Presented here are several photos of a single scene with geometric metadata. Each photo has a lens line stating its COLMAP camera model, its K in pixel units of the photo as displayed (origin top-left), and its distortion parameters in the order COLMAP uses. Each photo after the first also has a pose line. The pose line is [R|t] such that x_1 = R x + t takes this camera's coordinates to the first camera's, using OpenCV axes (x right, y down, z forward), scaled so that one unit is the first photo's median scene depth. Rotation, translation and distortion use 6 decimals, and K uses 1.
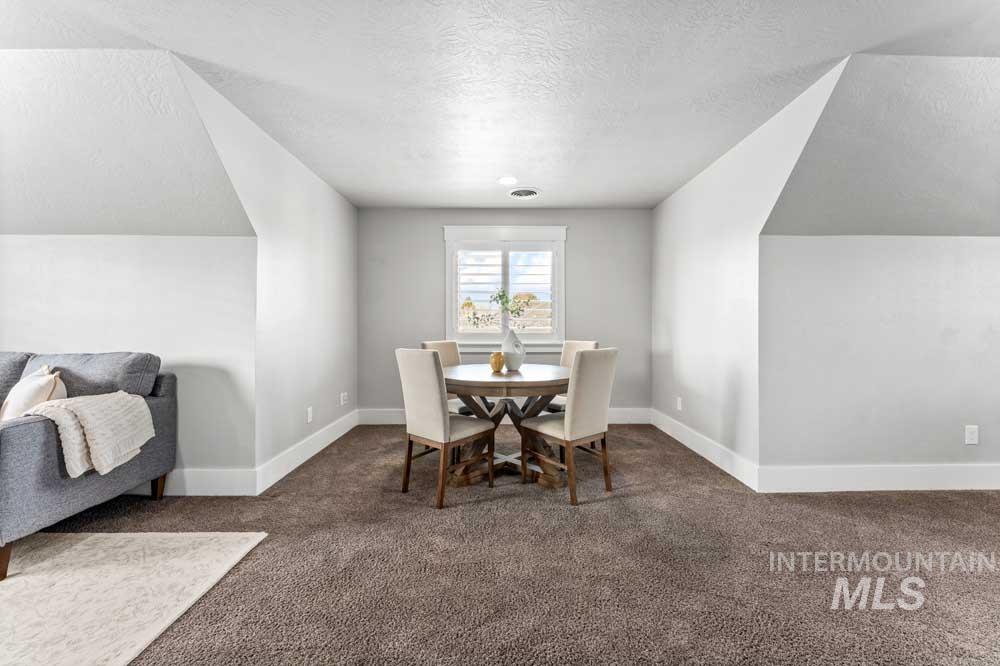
lens RADIAL K [[410.0, 0, 501.3], [0, 410.0, 330.8], [0, 0, 1]] dist [-0.000433, -0.000132]
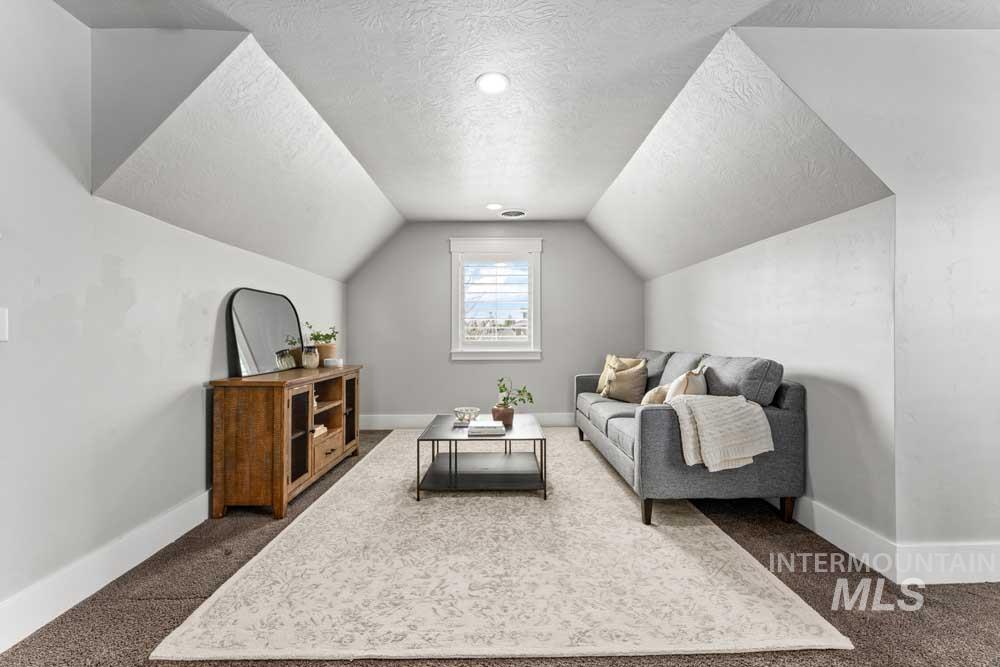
lens RADIAL K [[410.0, 0, 501.3], [0, 410.0, 331.3], [0, 0, 1]] dist [-0.000433, -0.000132]
pose [[-0.008999, -0.007156, -0.999934, 0.089774], [0.002288, 0.999972, -0.007177, -0.006170], [0.999957, -0.002352, -0.008982, 0.425296]]
